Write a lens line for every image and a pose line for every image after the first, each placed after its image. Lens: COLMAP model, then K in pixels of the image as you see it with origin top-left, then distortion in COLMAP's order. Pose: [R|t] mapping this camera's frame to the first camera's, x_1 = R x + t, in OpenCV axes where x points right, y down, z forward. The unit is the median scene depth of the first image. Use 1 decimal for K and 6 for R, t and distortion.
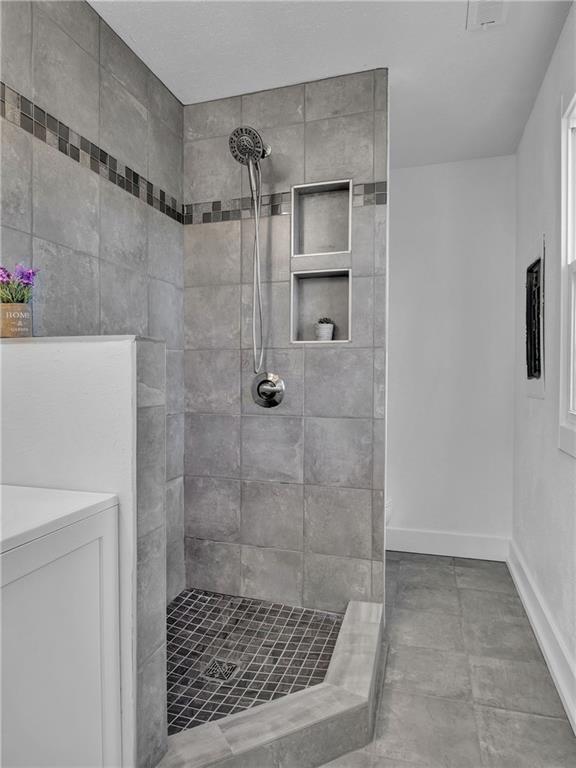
lens RADIAL K [[462.2, 0, 287.6], [0, 462.2, 381.1], [0, 0, 1]] dist [-0.017749, 0.004059]
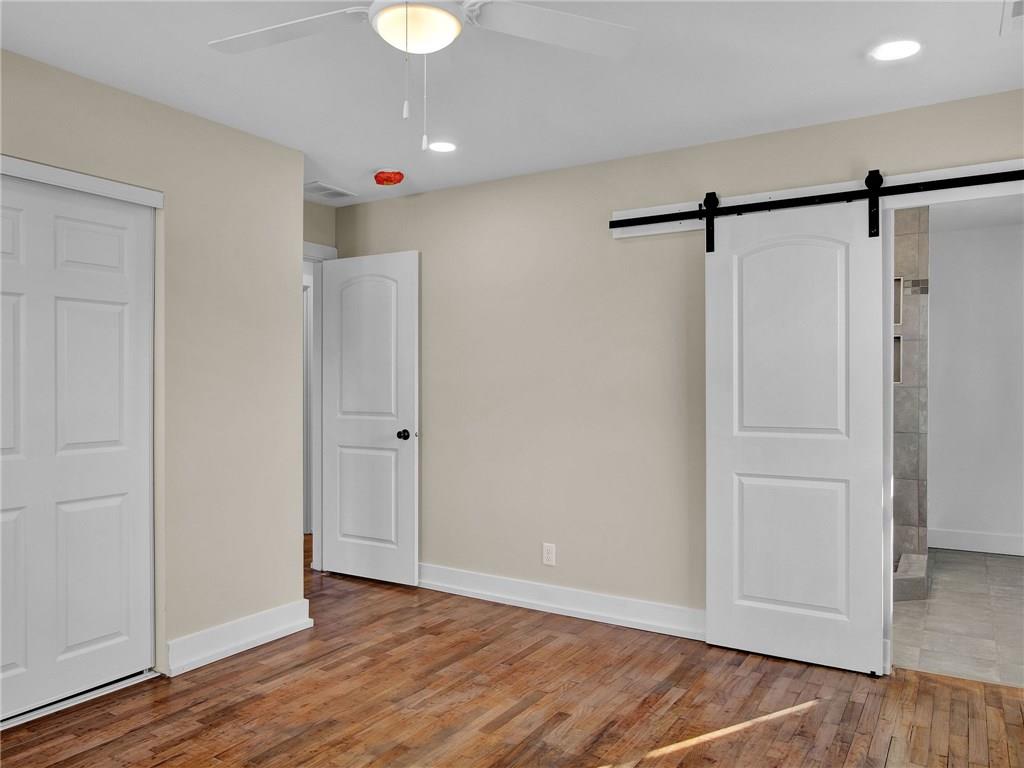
lens RADIAL K [[733.0, 0, 515.5], [0, 733.0, 384.9], [0, 0, 1]] dist [-0.000941, -0.003551]
pose [[0.969963, -0.000579, -0.243254, -0.522128], [-0.004009, 0.999823, -0.018368, -0.029384], [0.243221, 0.018792, 0.969789, -1.686286]]
